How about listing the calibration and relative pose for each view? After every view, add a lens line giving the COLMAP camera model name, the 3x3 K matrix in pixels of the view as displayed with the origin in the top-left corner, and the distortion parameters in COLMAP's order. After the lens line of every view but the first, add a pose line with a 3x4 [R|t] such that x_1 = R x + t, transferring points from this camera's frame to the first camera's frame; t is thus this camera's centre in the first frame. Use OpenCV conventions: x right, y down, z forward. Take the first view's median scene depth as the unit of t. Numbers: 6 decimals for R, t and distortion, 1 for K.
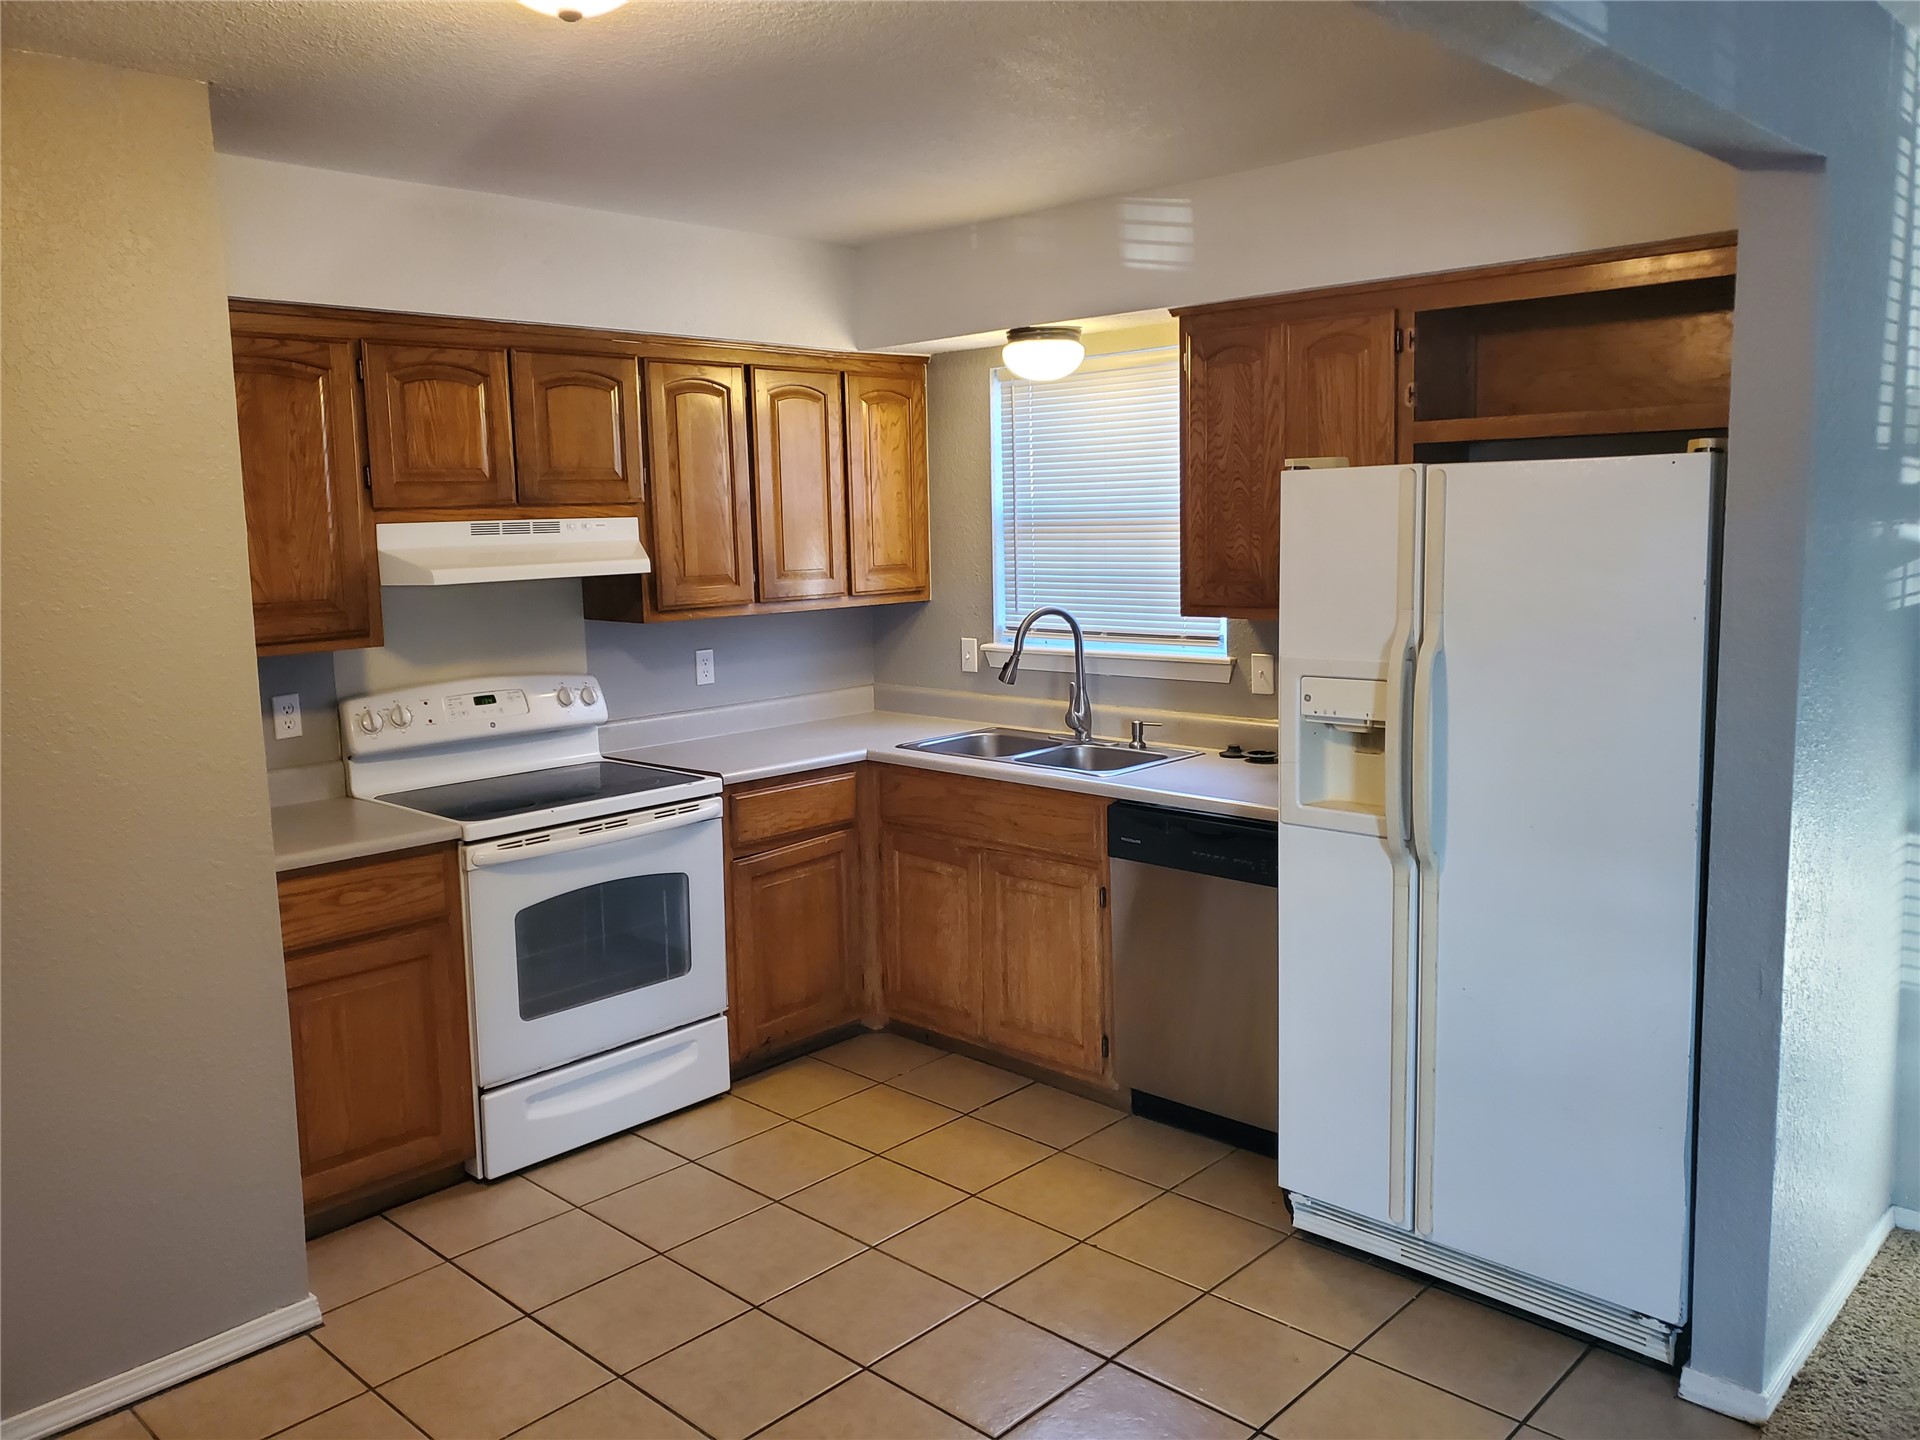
lens RADIAL K [[1477.1, 0, 971.2], [0, 1477.1, 717.2], [0, 0, 1]] dist [0.065940, -0.086968]
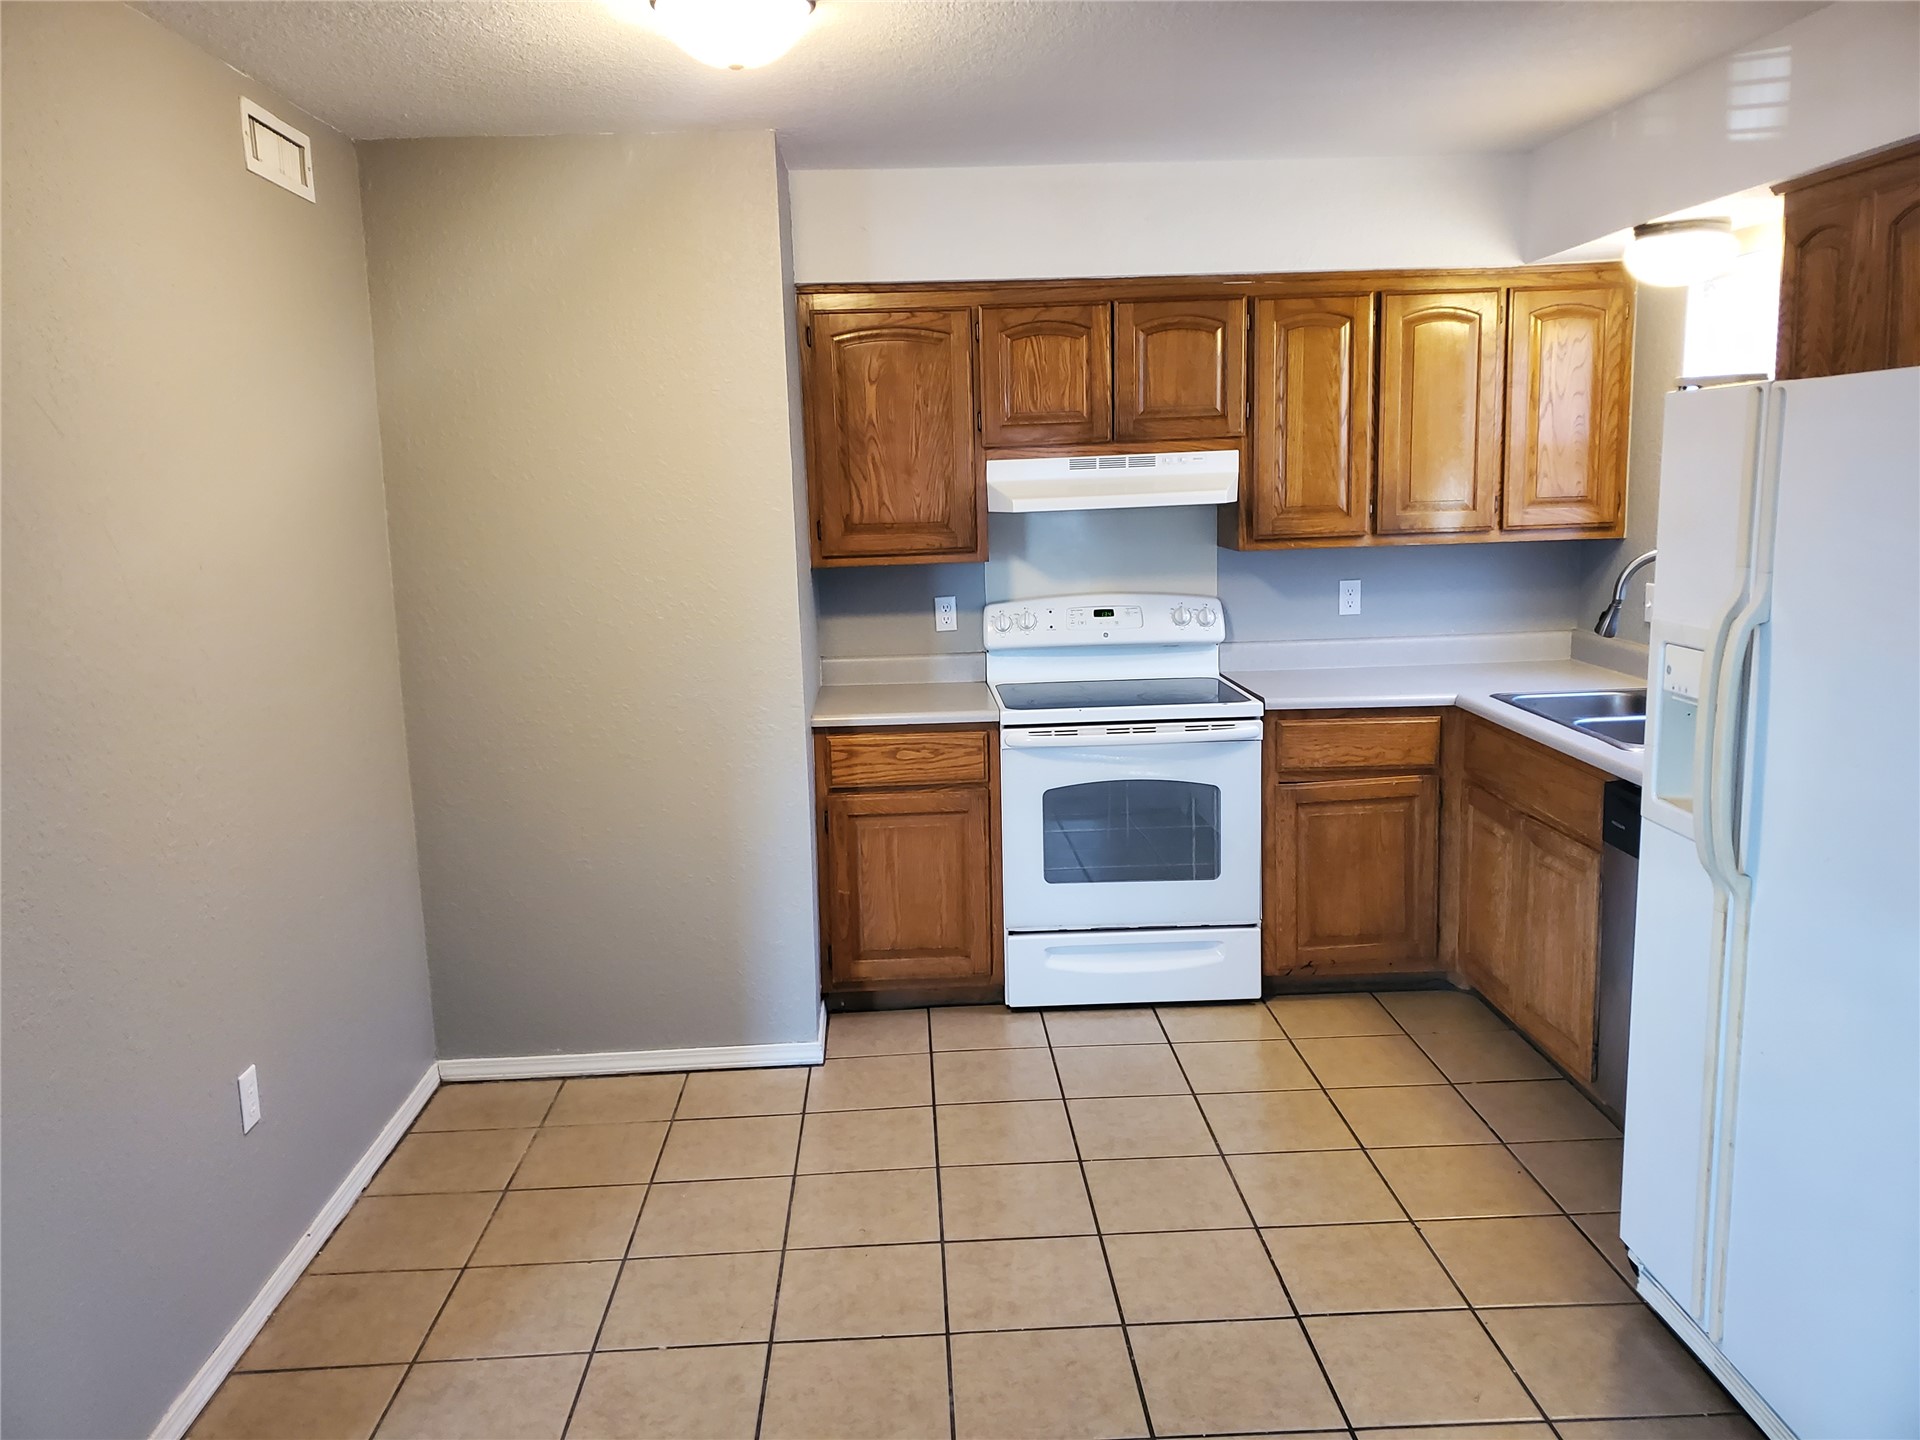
lens RADIAL K [[1477.1, 0, 950.8], [0, 1477.1, 736.0], [0, 0, 1]] dist [0.065940, -0.086968]
pose [[0.707590, 0.128916, -0.694764, 0.404220], [-0.086372, 0.991624, 0.096032, -0.016877], [0.701324, -0.007943, 0.712798, 0.100456]]
